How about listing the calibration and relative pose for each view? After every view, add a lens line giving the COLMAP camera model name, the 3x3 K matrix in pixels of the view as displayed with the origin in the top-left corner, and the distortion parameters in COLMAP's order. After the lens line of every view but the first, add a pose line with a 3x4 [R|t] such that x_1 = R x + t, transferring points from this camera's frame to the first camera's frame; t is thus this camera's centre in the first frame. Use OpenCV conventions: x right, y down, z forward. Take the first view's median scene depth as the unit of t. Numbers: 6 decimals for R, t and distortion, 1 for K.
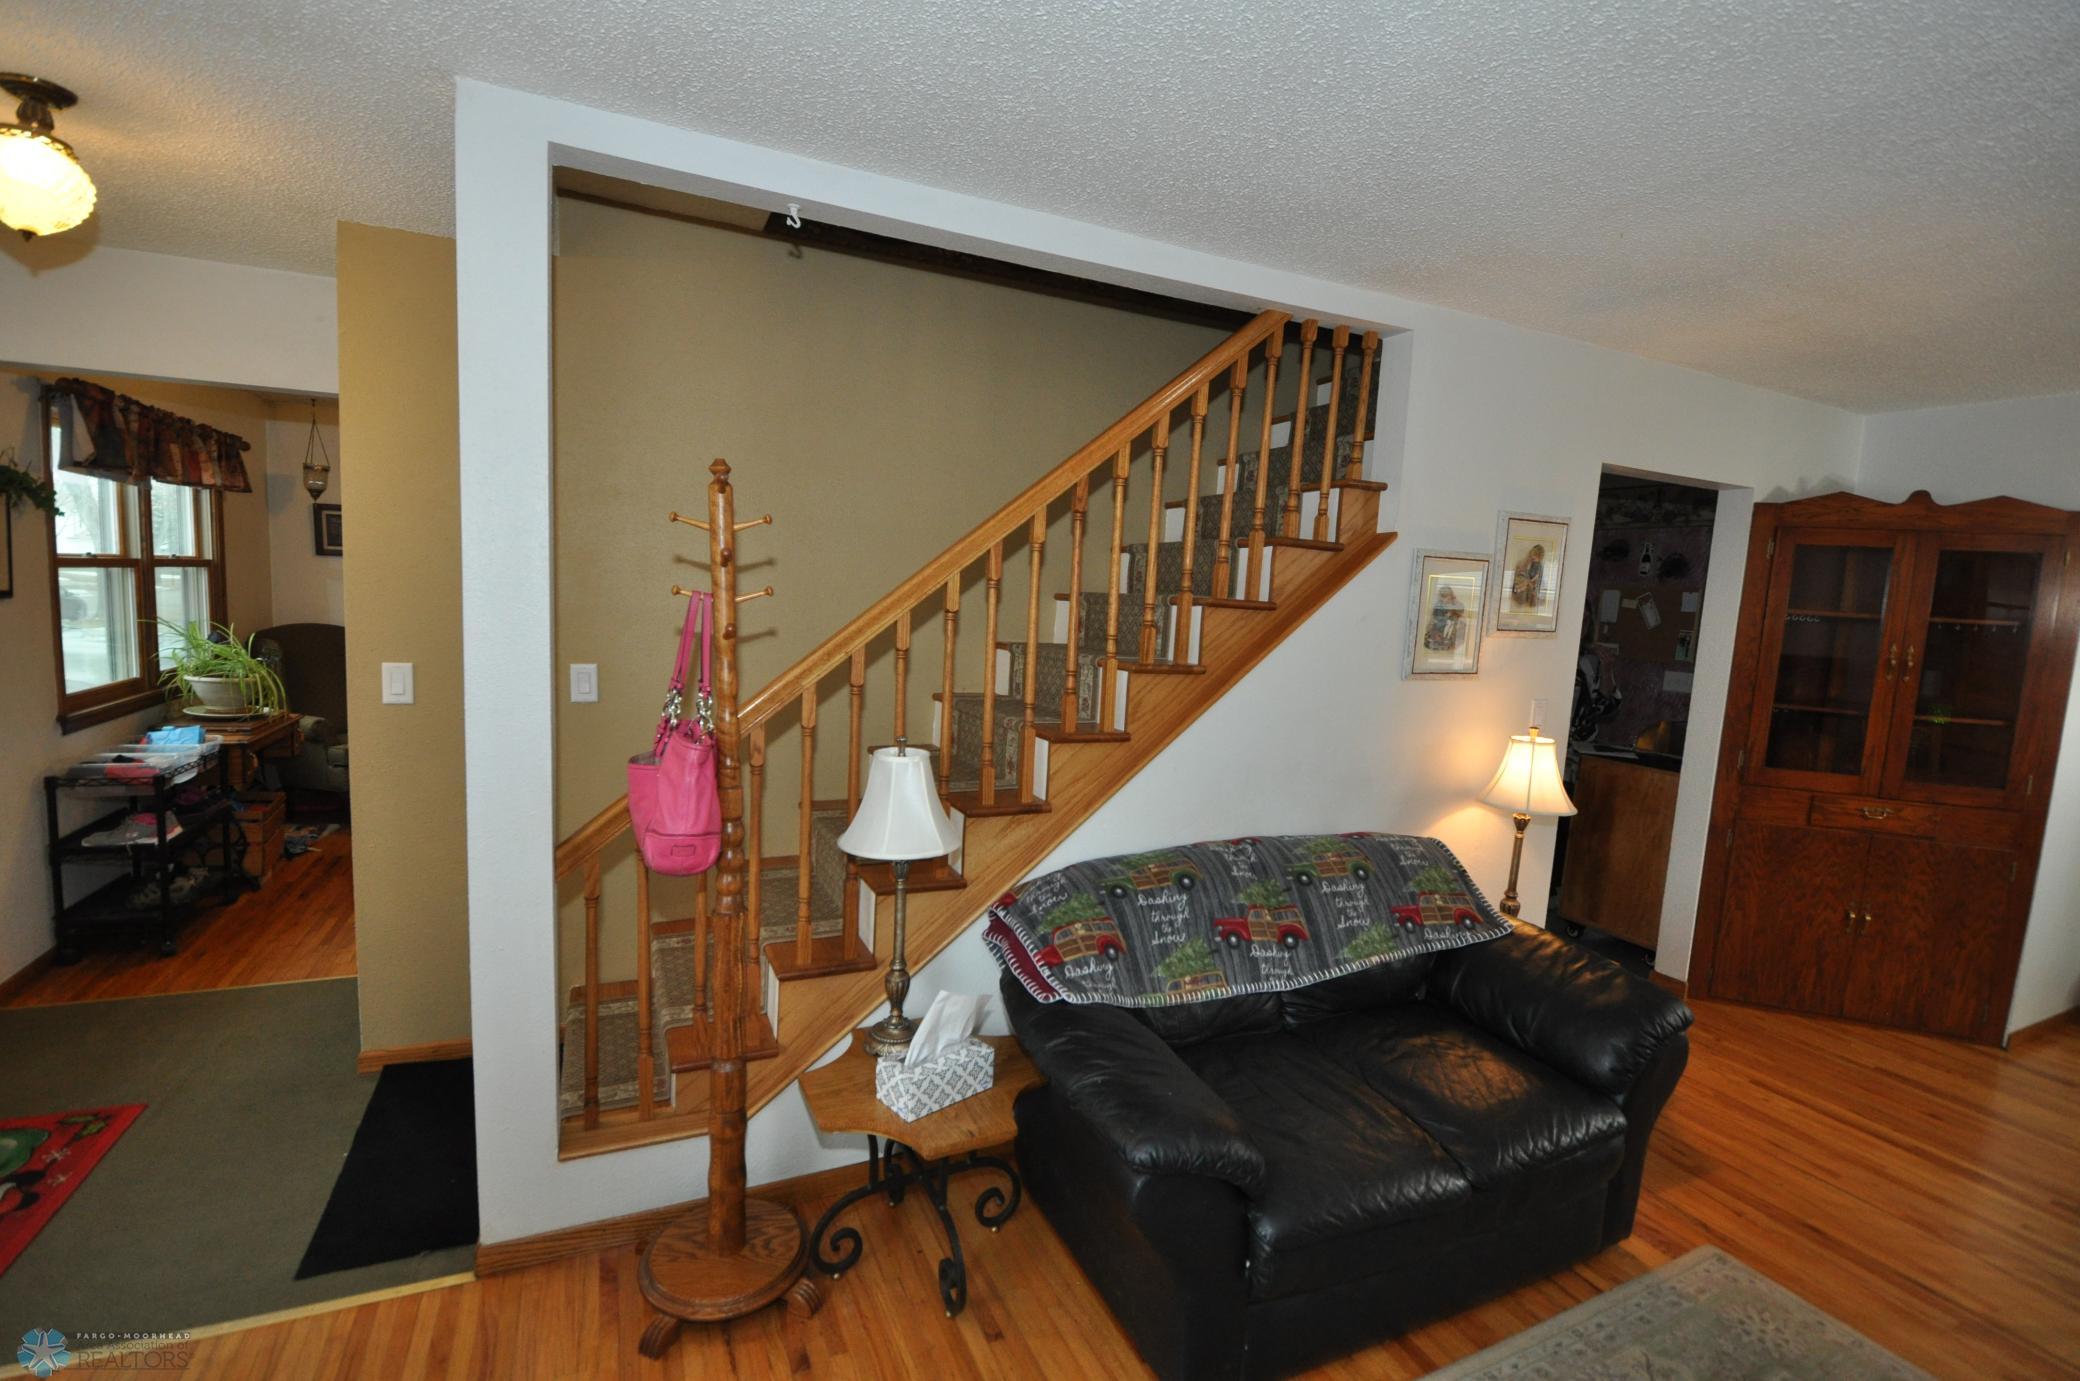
lens RADIAL K [[900.9, 0, 1029.4], [0, 900.9, 695.2], [0, 0, 1]] dist [0.014006, -0.021254]
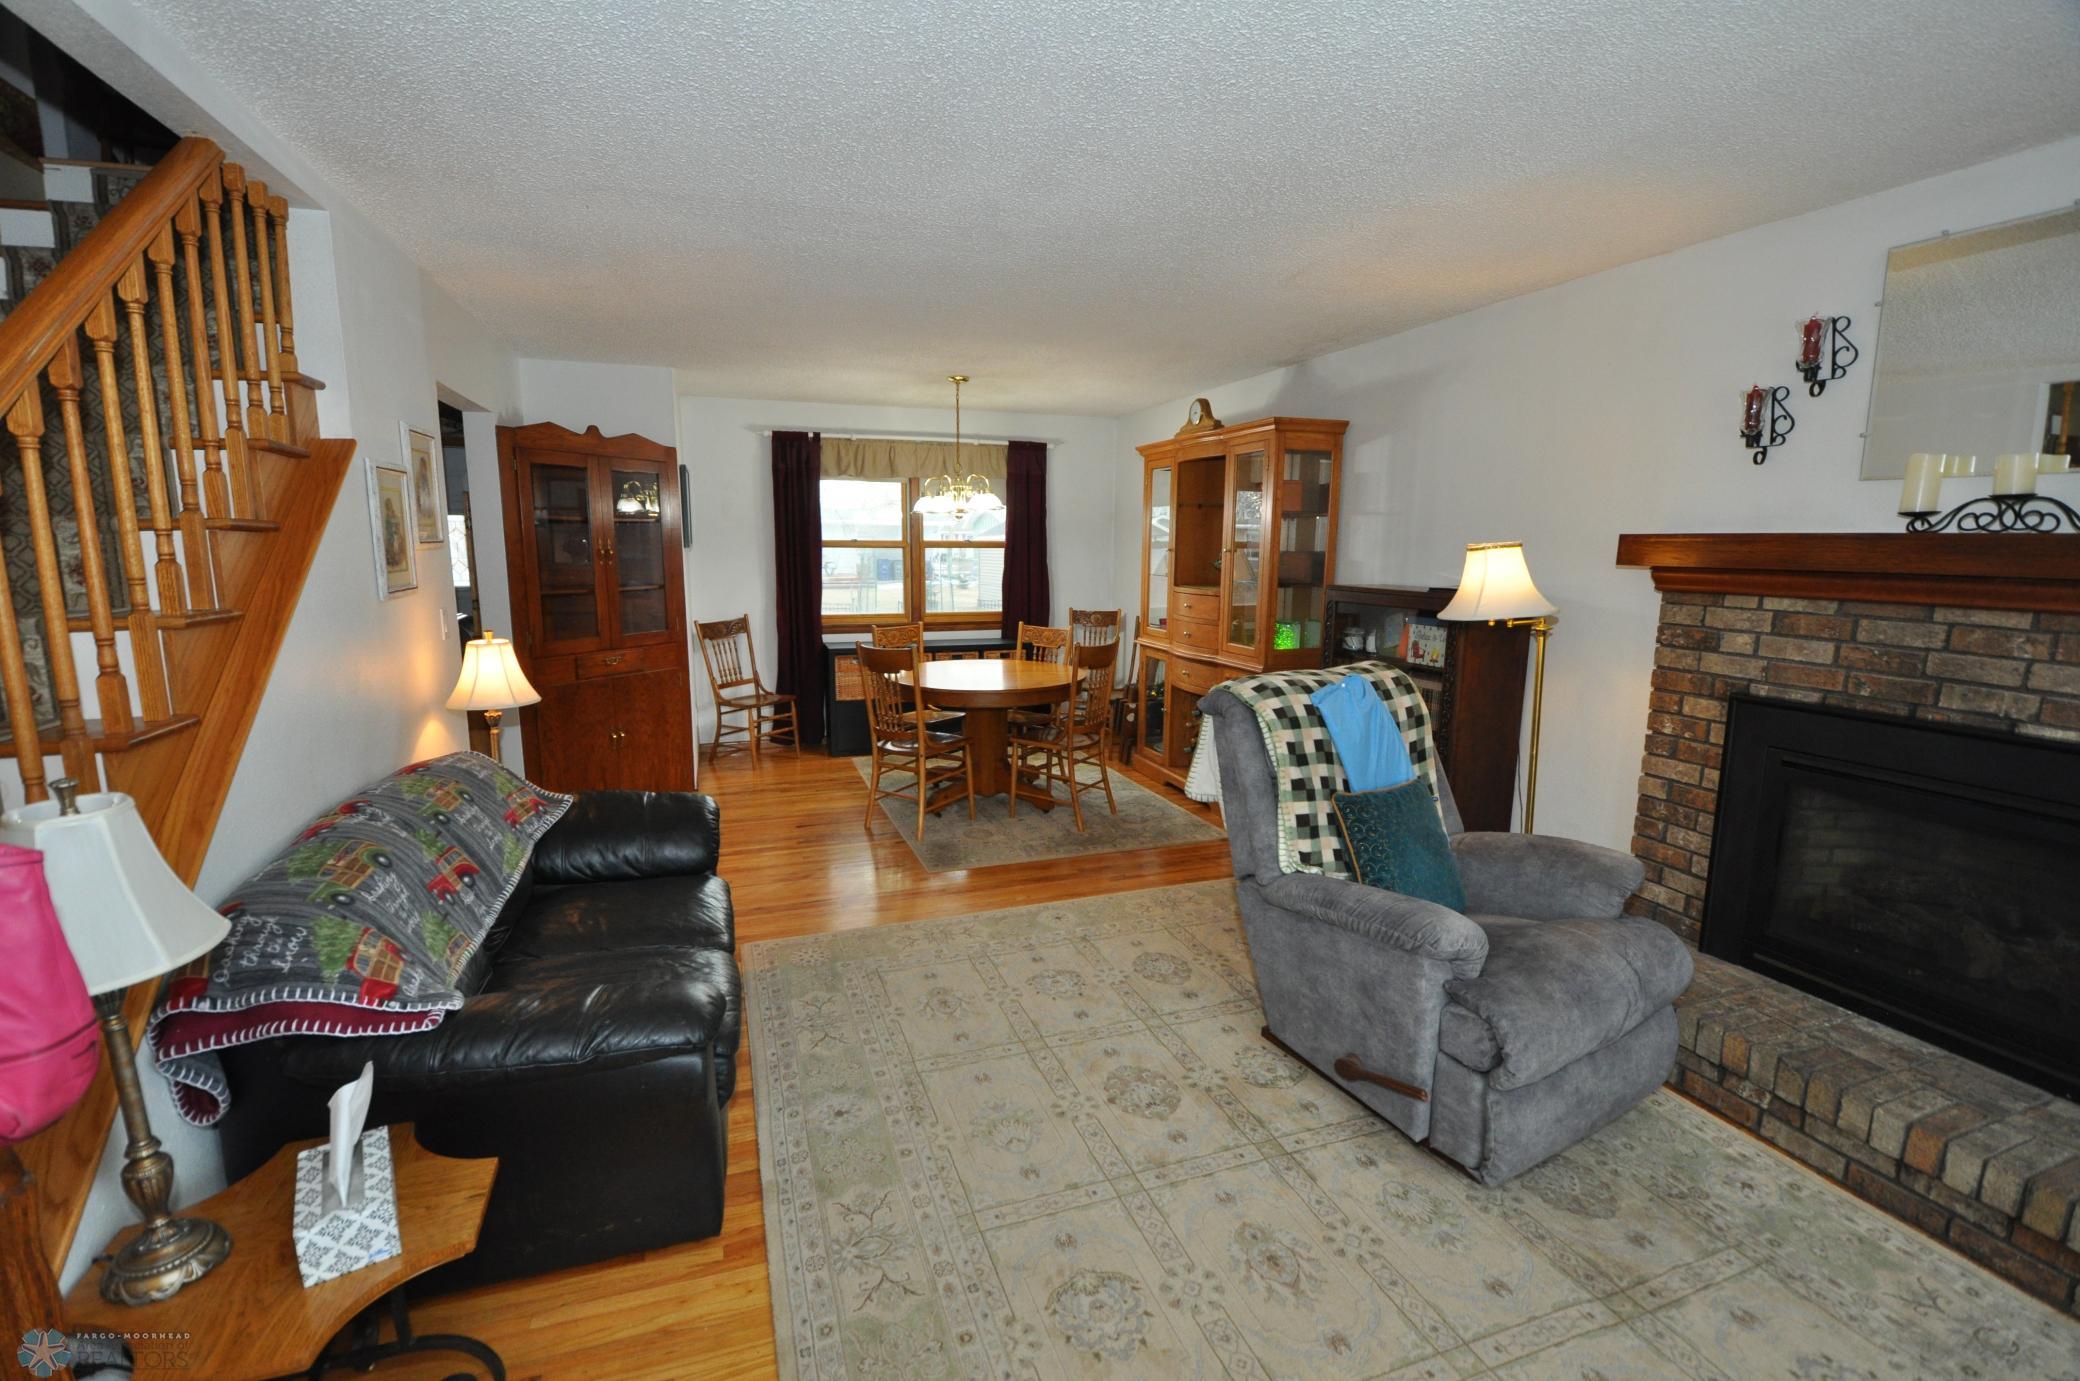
lens RADIAL K [[900.9, 0, 1029.4], [0, 900.9, 695.2], [0, 0, 1]] dist [0.014006, -0.021254]
pose [[0.092979, -0.214624, 0.972261, -0.526438], [0.103740, 0.973265, 0.204924, -0.051264], [-0.990249, 0.081809, 0.112758, 0.273459]]
